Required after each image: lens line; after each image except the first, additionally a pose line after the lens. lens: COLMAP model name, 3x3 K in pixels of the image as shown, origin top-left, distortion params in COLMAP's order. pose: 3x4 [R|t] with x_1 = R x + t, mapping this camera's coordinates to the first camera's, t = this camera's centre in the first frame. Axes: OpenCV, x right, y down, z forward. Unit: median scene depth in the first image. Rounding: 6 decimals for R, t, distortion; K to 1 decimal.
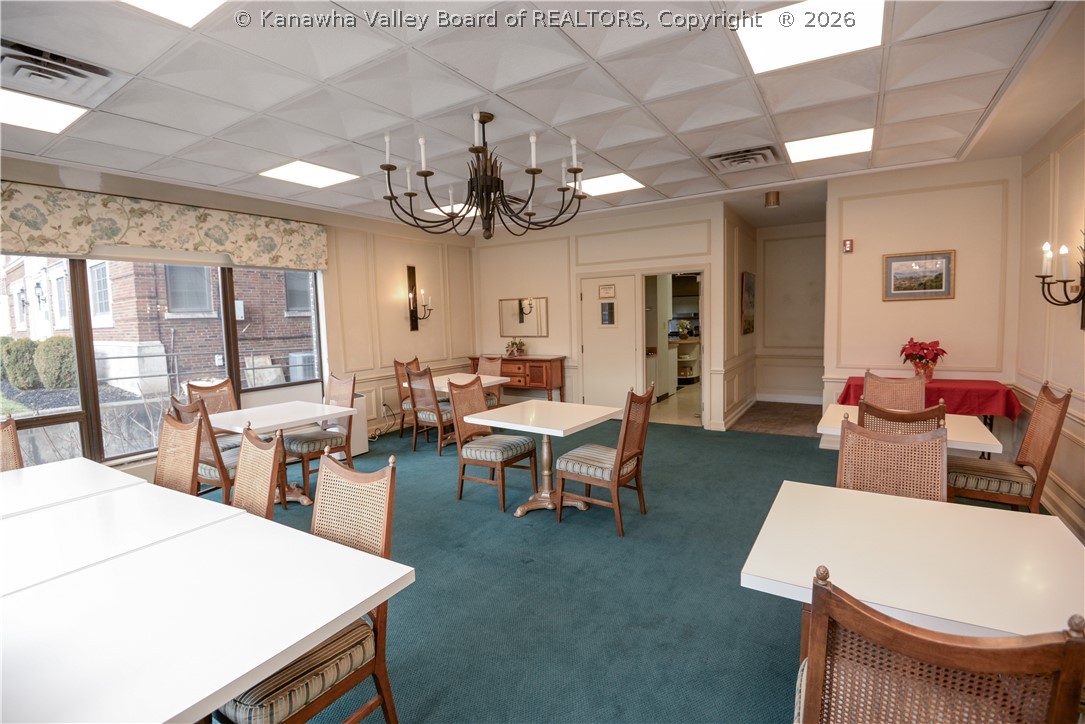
lens RADIAL K [[500.3, 0, 542.5], [0, 500.3, 362.0], [0, 0, 1]] dist [-0.001017, -0.000304]
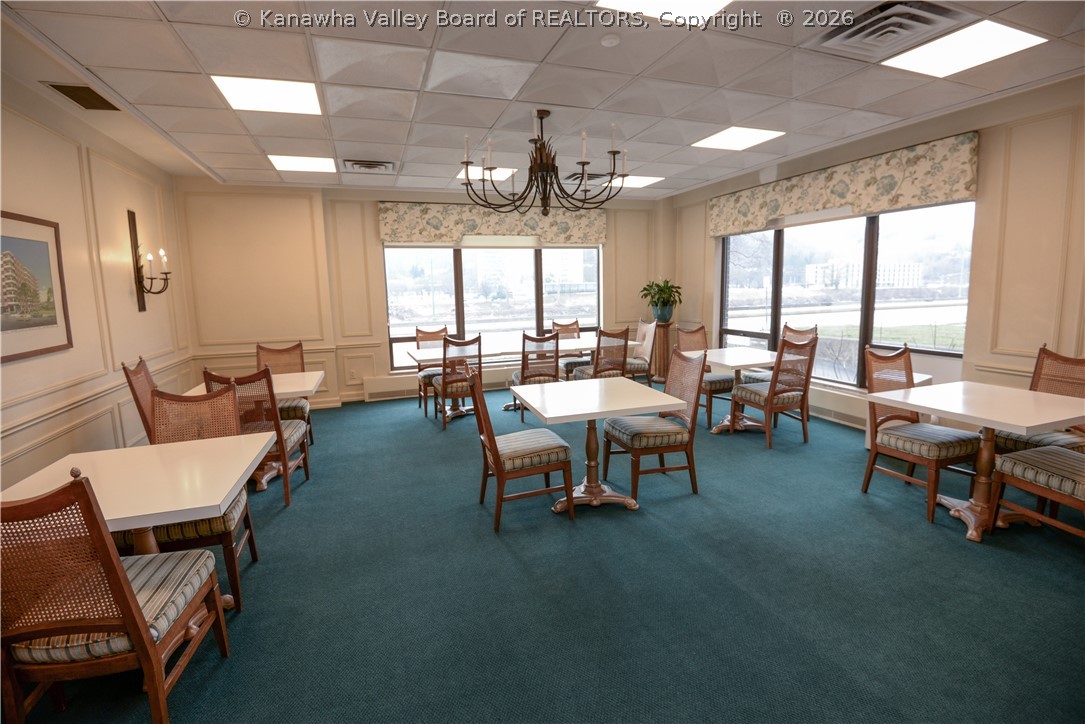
lens RADIAL K [[500.3, 0, 542.5], [0, 500.3, 362.0], [0, 0, 1]] dist [-0.001017, -0.000304]
pose [[-0.614023, 0.183476, -0.767667, 0.562060], [-0.017683, 0.969165, 0.245779, -0.143061], [0.789090, 0.164489, -0.591845, 1.125640]]
